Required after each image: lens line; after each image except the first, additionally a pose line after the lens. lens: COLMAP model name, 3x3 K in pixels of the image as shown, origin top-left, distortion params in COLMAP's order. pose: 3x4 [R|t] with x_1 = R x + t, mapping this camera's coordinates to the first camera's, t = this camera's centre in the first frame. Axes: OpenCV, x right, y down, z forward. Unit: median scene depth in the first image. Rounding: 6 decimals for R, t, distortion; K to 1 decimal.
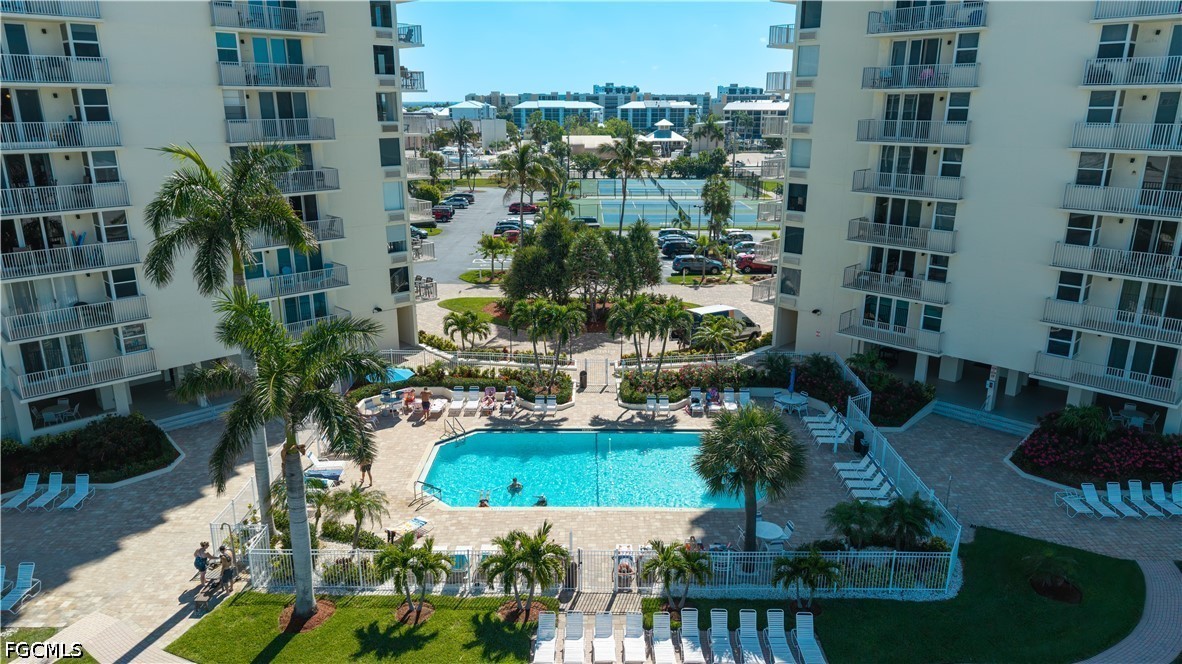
lens RADIAL K [[782.5, 0, 586.5], [0, 782.5, 332.7], [0, 0, 1]] dist [0.000597, -0.003340]
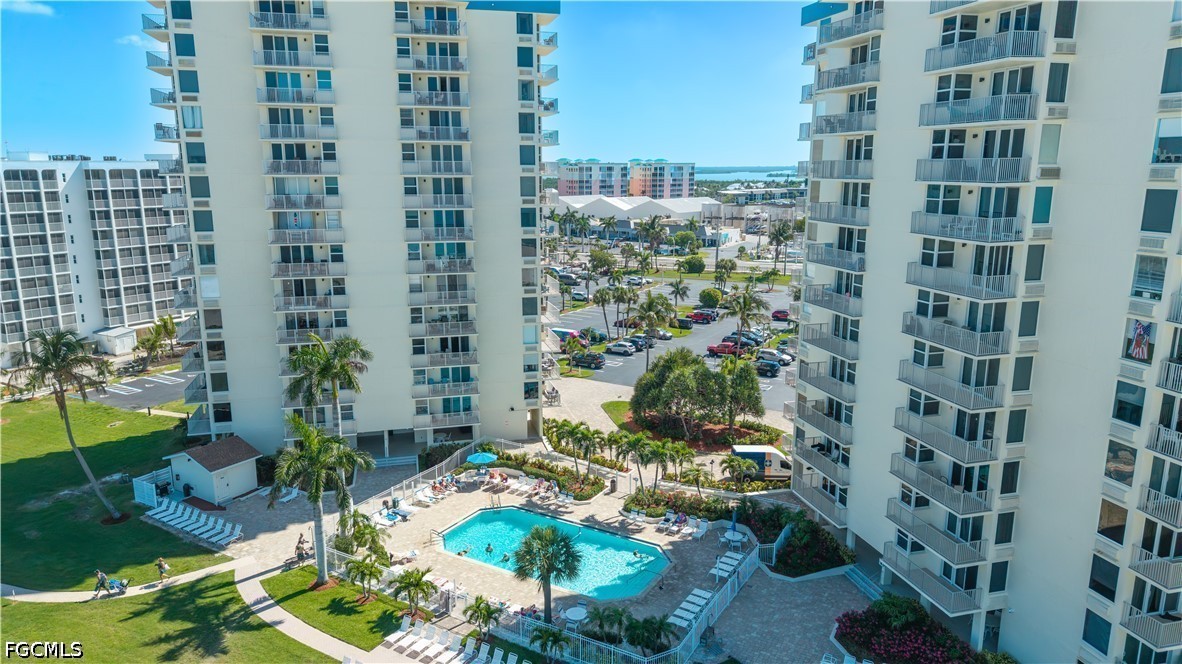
lens RADIAL K [[782.5, 0, 586.5], [0, 782.5, 332.7], [0, 0, 1]] dist [0.000597, -0.003340]
pose [[0.864134, 0.107006, -0.491755, 0.686870], [-0.139065, 0.989859, -0.028978, -0.182465], [0.483667, 0.093427, 0.870251, -0.268171]]
